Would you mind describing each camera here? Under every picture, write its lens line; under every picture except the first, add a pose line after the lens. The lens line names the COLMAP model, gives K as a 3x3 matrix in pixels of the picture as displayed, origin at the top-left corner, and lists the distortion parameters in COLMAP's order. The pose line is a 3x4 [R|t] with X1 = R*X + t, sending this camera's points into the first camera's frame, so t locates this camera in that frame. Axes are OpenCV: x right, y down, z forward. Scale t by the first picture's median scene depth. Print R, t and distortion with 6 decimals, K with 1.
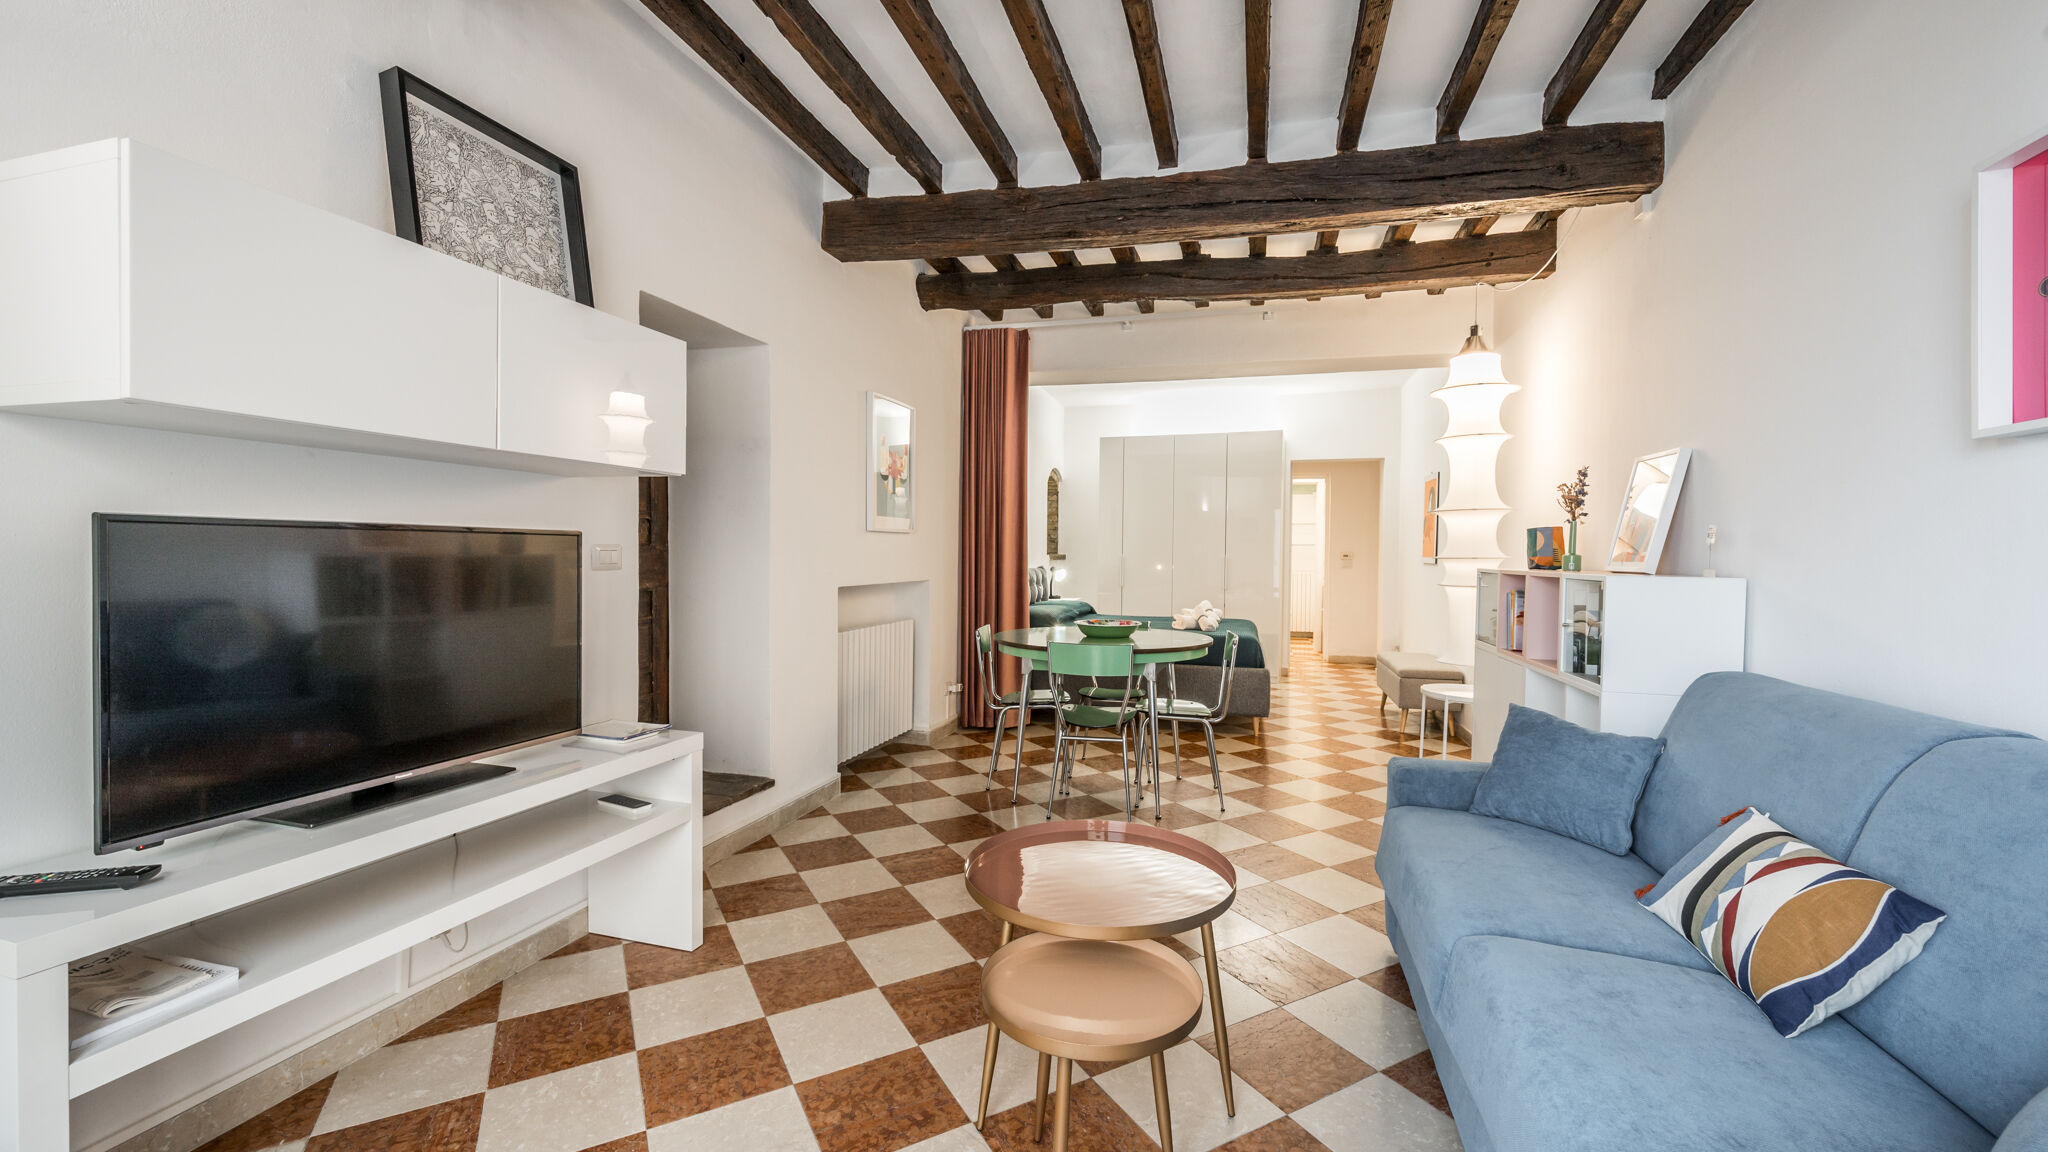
lens RADIAL K [[804.7, 0, 1039.9], [0, 804.7, 566.9], [0, 0, 1]] dist [-0.006536, 0.000967]
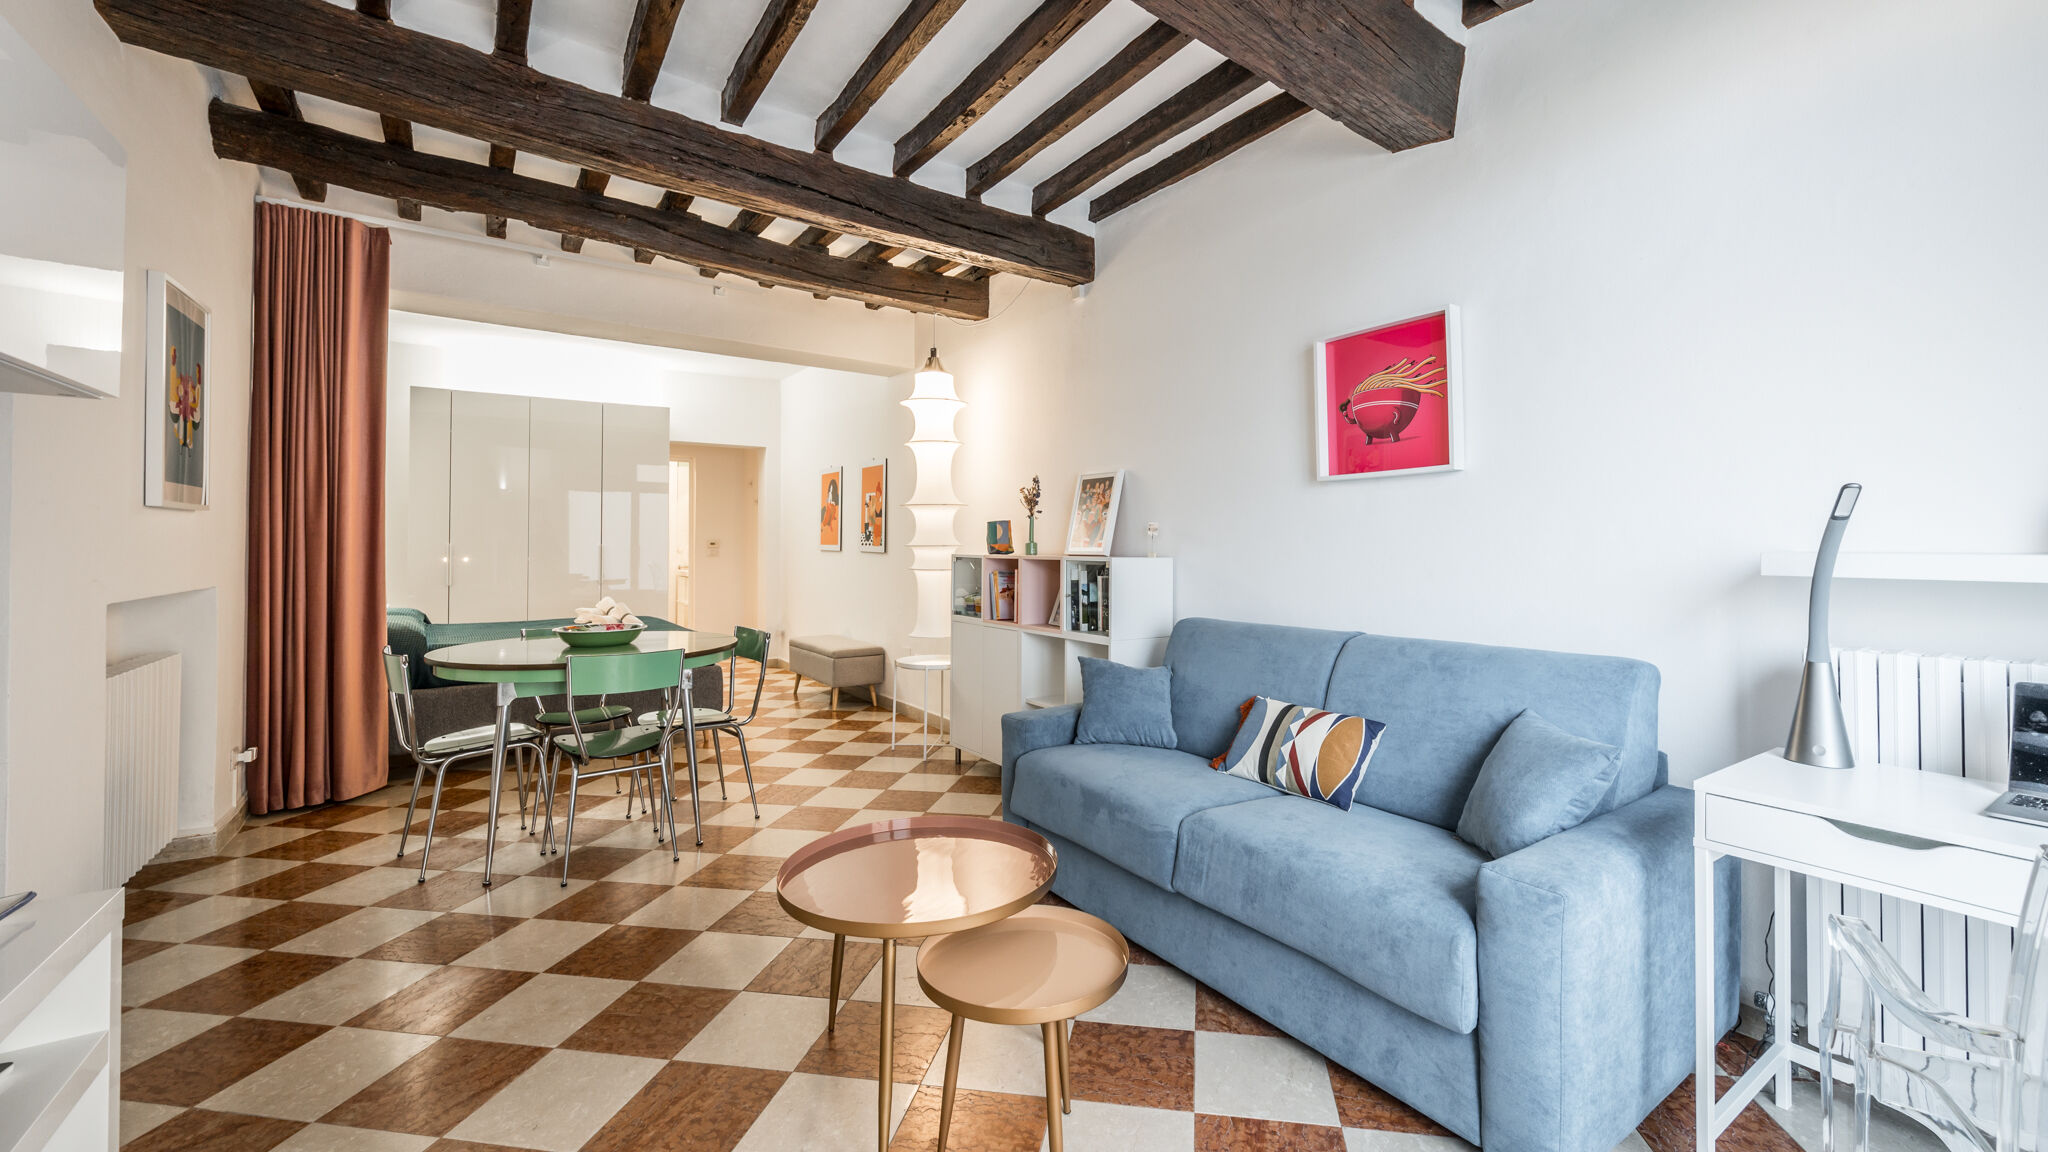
lens RADIAL K [[804.7, 0, 1091.3], [0, 804.7, 542.0], [0, 0, 1]] dist [-0.006536, 0.000967]
pose [[0.607579, -0.006944, 0.794229, -0.264592], [0.015665, 0.999872, -0.003241, -0.008463], [-0.794105, 0.014410, 0.607610, 0.103343]]
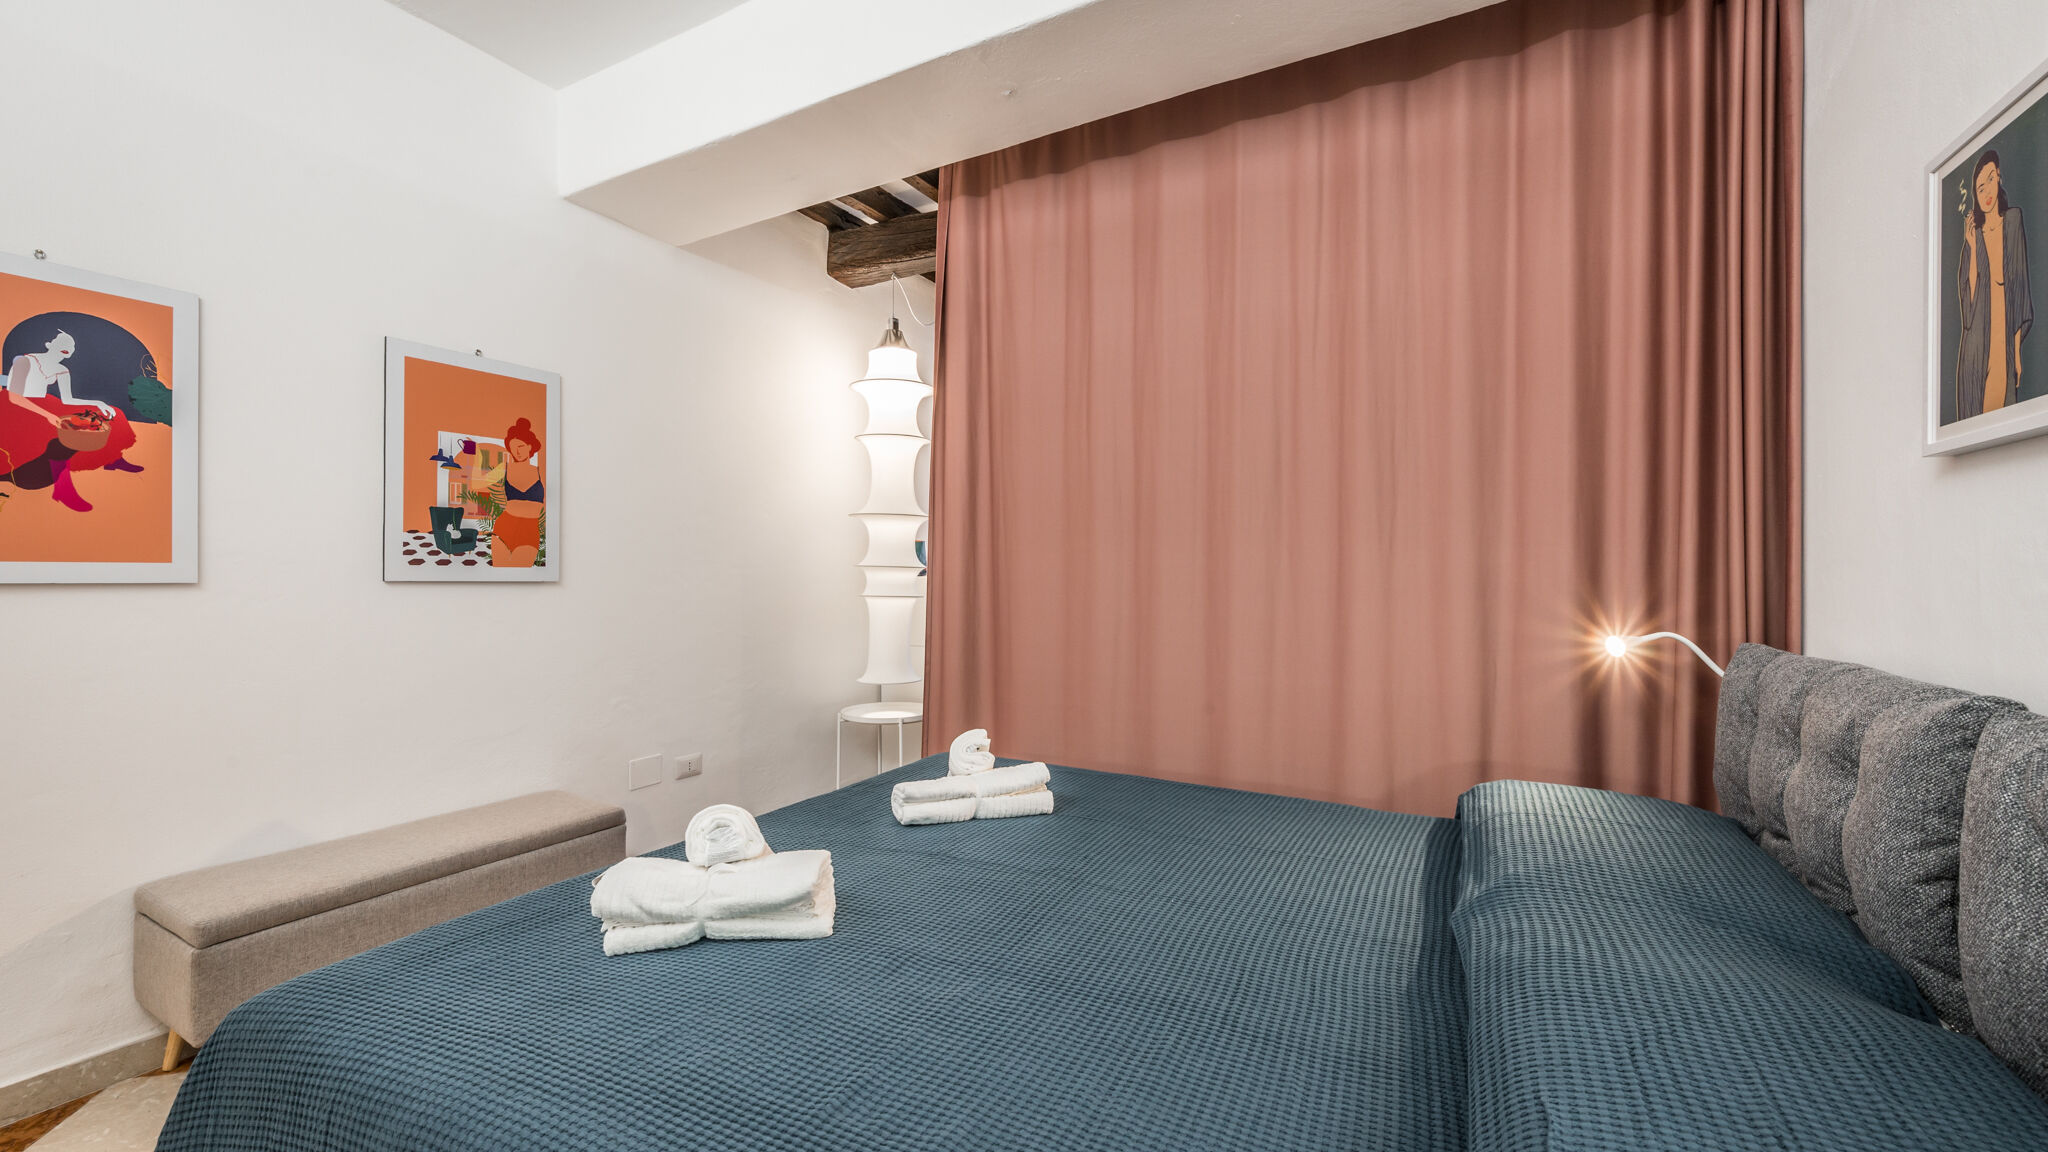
lens RADIAL K [[804.7, 0, 1015.2], [0, 804.7, 561.1], [0, 0, 1]] dist [-0.006536, 0.000967]
pose [[-0.968074, -0.015304, 0.250196, 0.160962], [-0.012051, 0.999822, 0.014529, -0.031760], [-0.250374, 0.011050, -0.968086, 1.926878]]
